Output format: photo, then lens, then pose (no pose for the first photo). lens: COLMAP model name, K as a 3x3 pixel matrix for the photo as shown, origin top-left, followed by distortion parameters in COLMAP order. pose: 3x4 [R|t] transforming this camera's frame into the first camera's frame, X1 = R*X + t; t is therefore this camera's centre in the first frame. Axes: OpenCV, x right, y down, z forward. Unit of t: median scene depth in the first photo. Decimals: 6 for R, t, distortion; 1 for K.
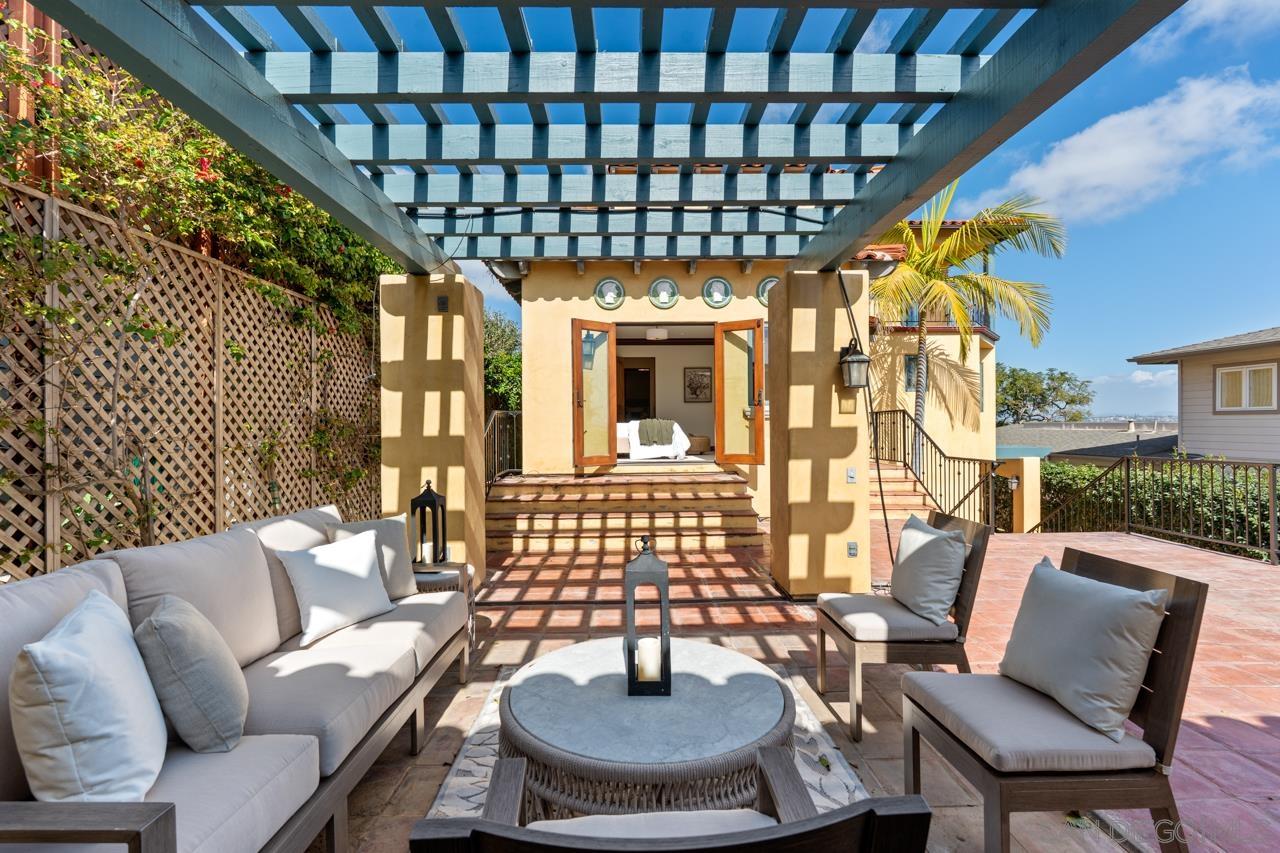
lens RADIAL K [[575.2, 0, 639.6], [0, 575.2, 423.1], [0, 0, 1]] dist [-0.000148, -0.000202]
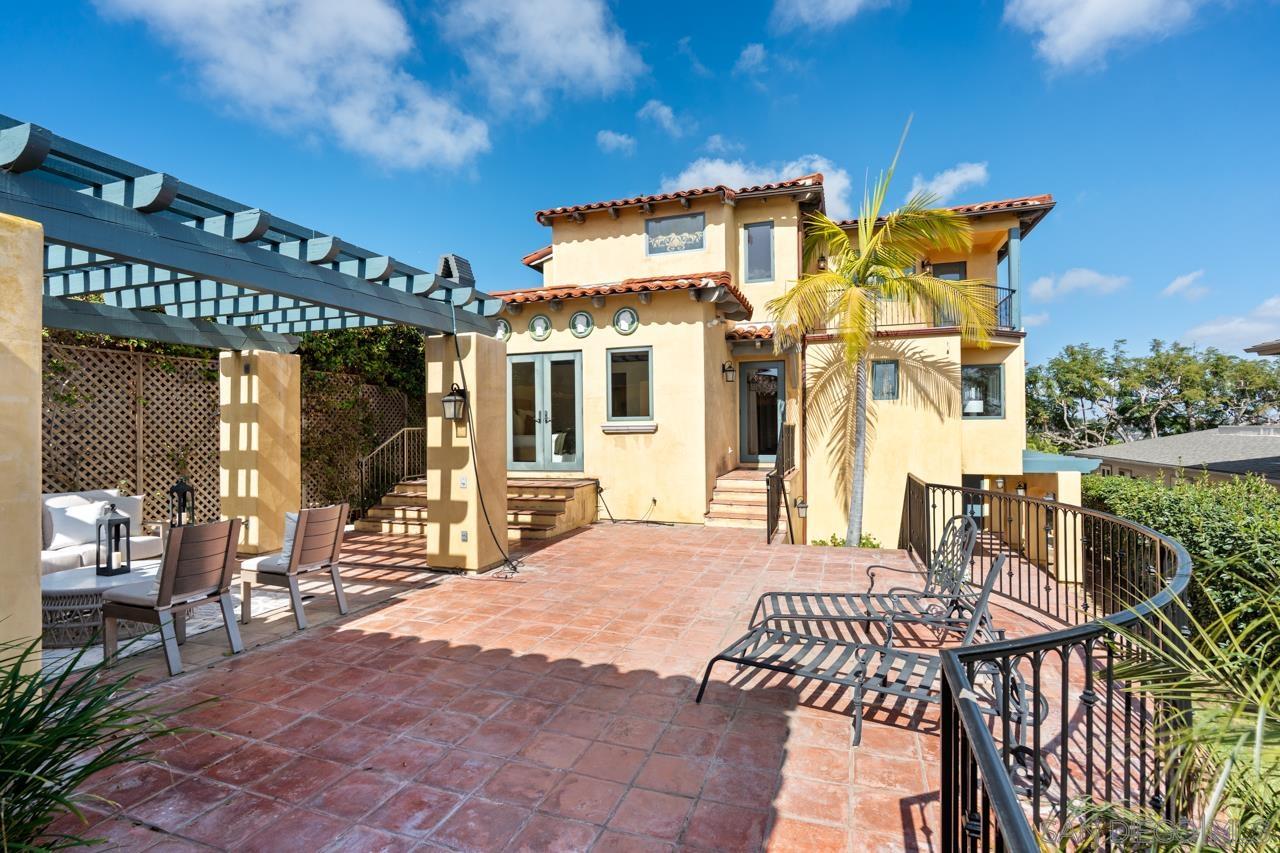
lens RADIAL K [[607.4, 0, 640.4], [0, 607.4, 424.8], [0, 0, 1]] dist [-0.001144, 0.000244]
pose [[0.940570, -0.005432, -0.339555, 1.264927], [0.005841, 0.999983, 0.000184, -0.044250], [0.339548, -0.002157, 0.940586, -0.223128]]
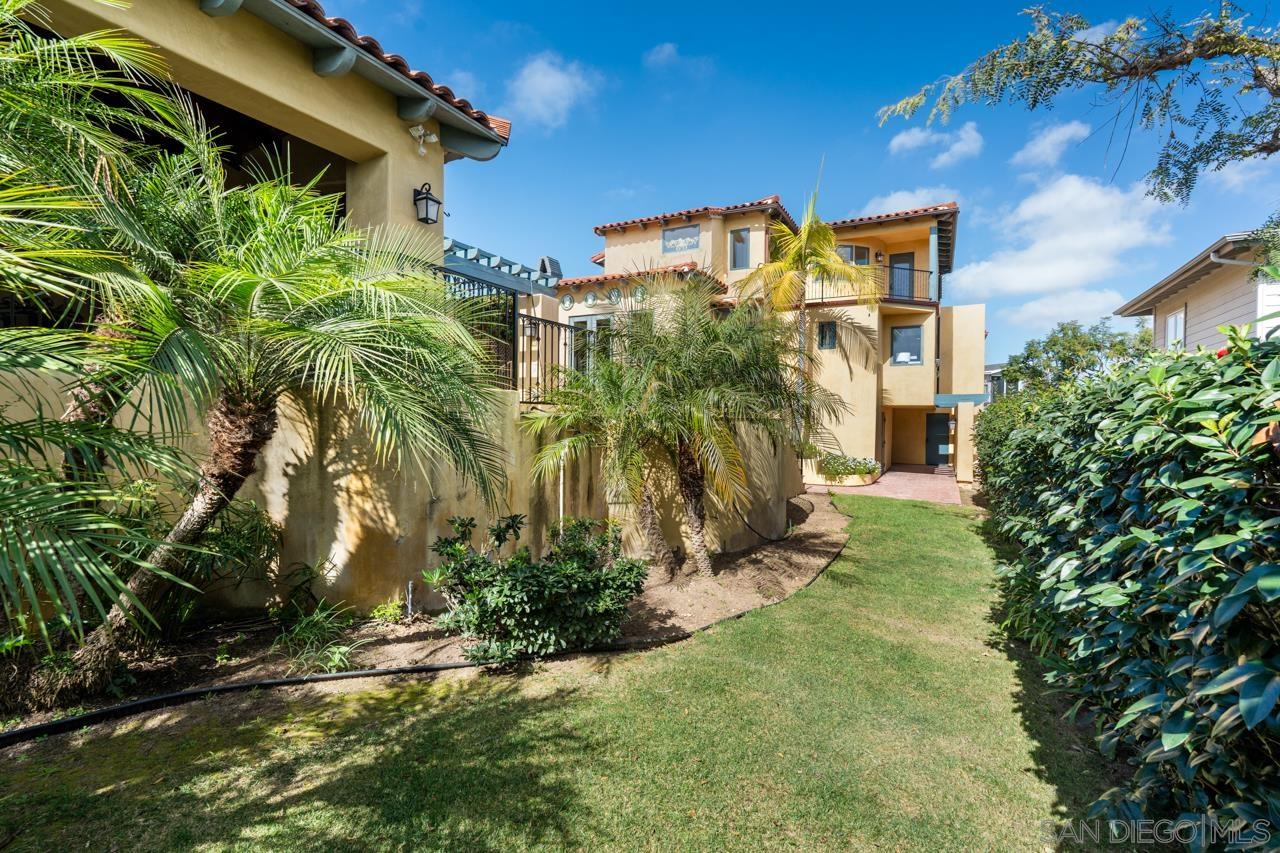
lens RADIAL K [[568.9, 0, 642.6], [0, 568.9, 428.8], [0, 0, 1]] dist [-0.000987, -0.000069]
pose [[0.875157, 0.023486, -0.483269, 2.169121], [-0.013205, 0.999609, 0.024666, 0.309688], [0.483659, -0.015205, 0.875124, -1.165427]]
